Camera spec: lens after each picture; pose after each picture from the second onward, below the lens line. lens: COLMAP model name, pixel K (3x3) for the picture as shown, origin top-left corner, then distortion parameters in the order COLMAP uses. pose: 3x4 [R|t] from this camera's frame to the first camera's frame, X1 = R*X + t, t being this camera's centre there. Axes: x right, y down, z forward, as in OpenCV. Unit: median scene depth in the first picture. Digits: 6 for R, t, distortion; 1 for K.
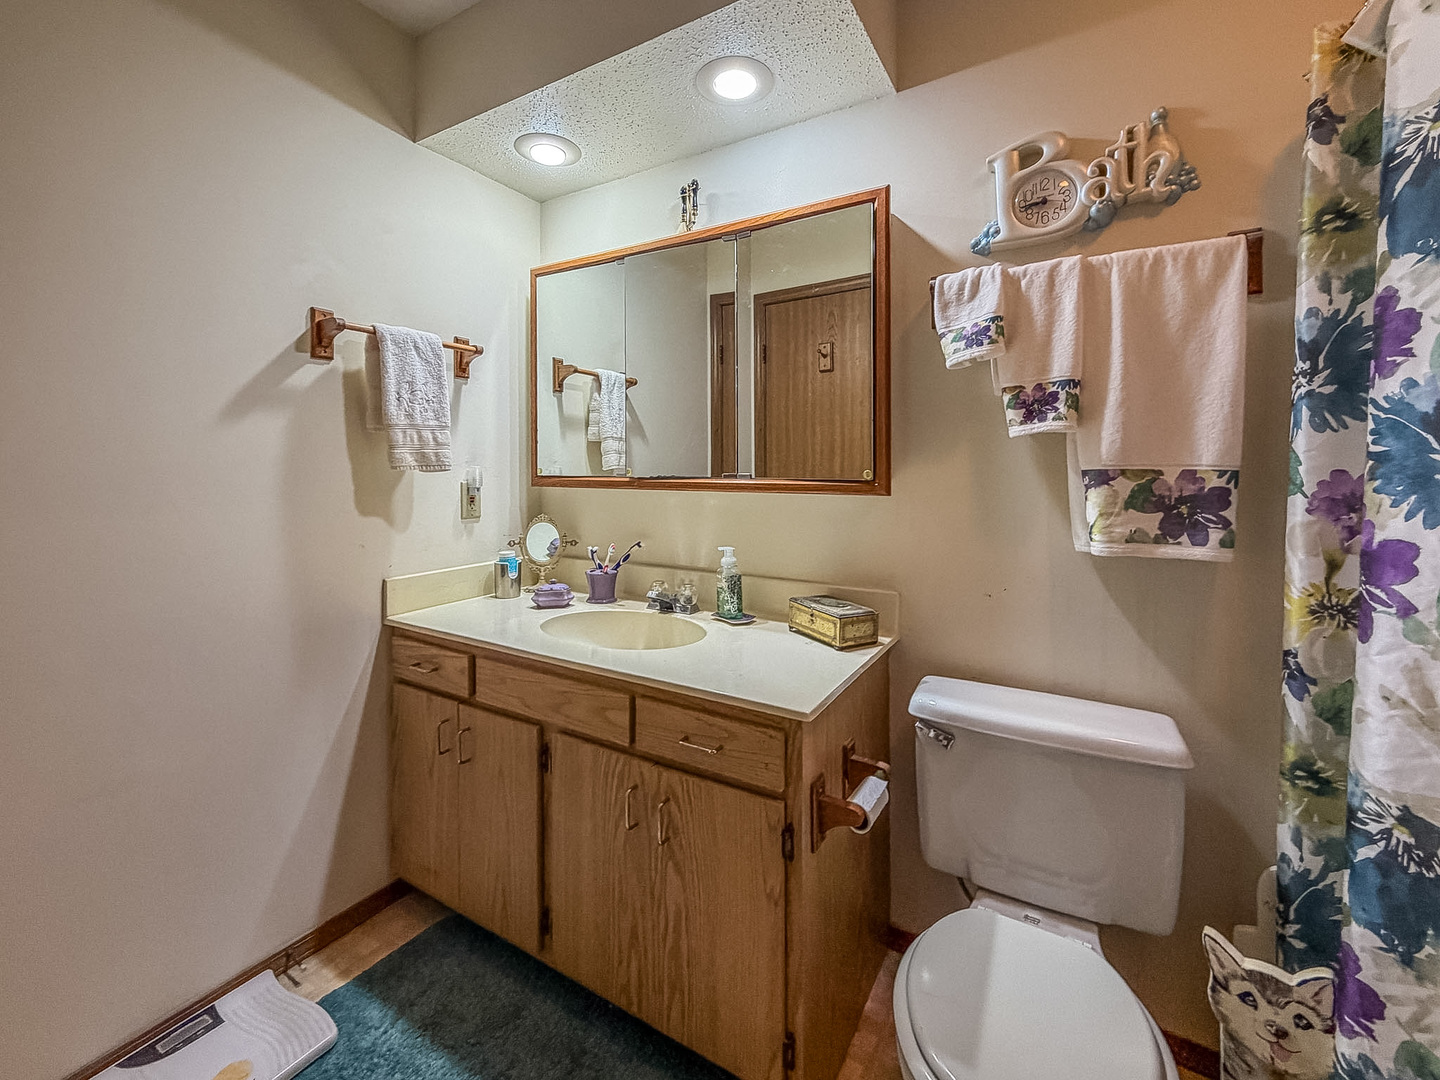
lens RADIAL K [[603.4, 0, 787.0], [0, 603.4, 459.1], [0, 0, 1]] dist [-0.001180, -0.000085]
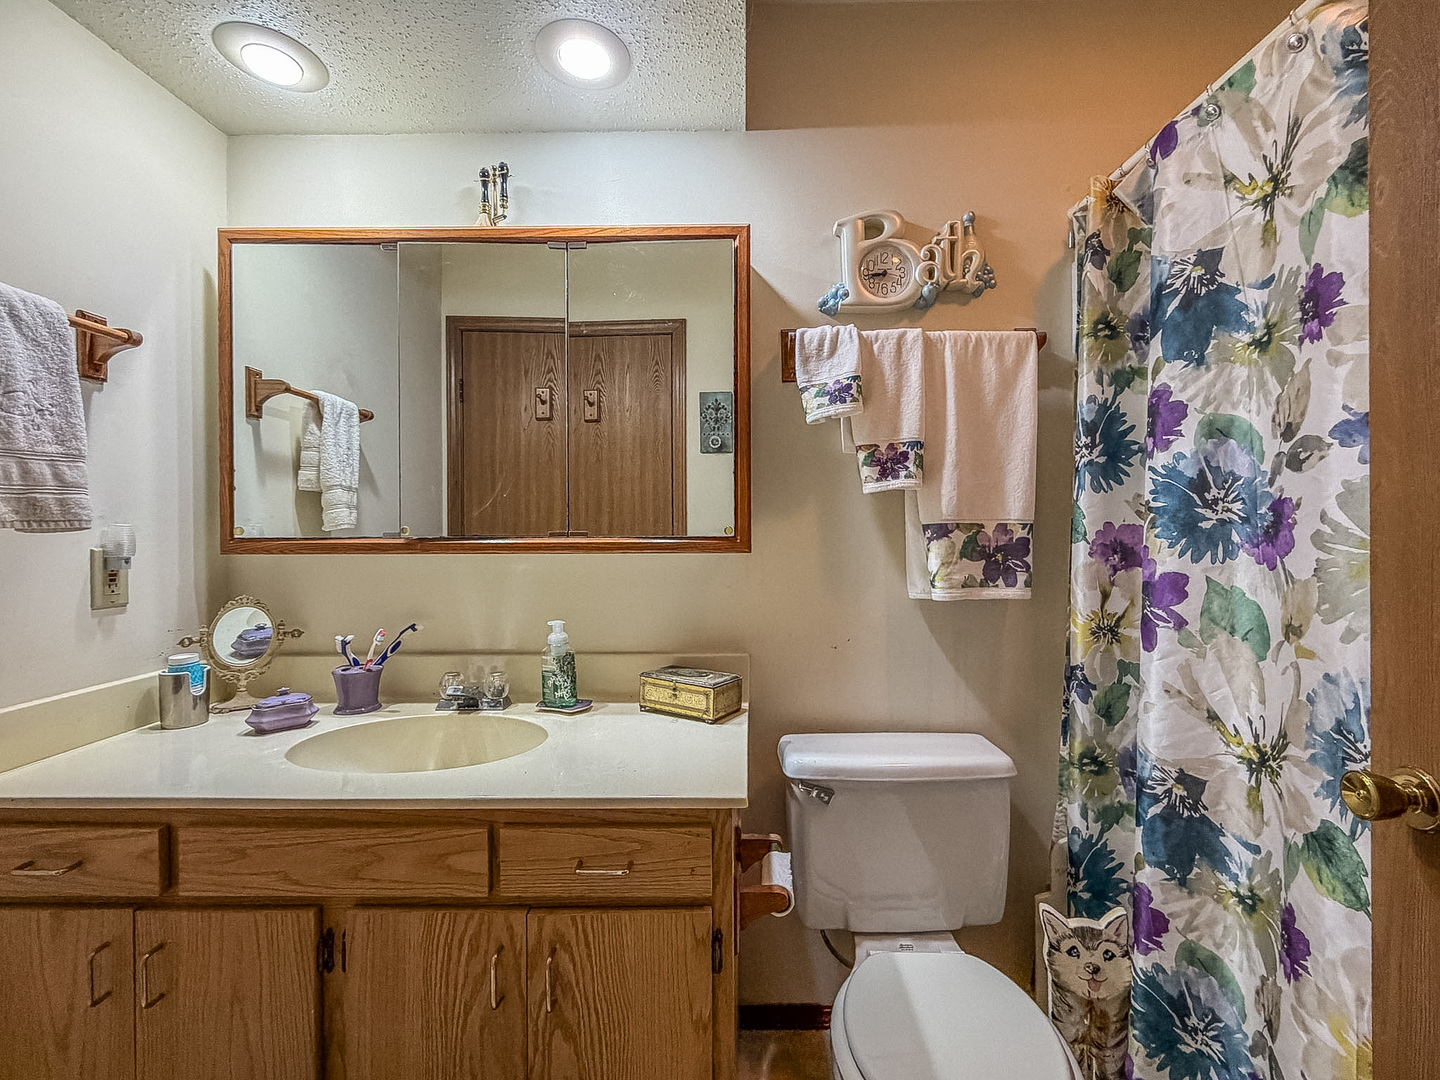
lens RADIAL K [[603.4, 0, 757.2], [0, 603.4, 524.7], [0, 0, 1]] dist [-0.001180, -0.000085]
pose [[0.878866, -0.002575, 0.477062, -0.300389], [0.001509, 0.999995, 0.002618, 0.015561], [-0.477066, -0.001581, 0.878866, 0.176798]]
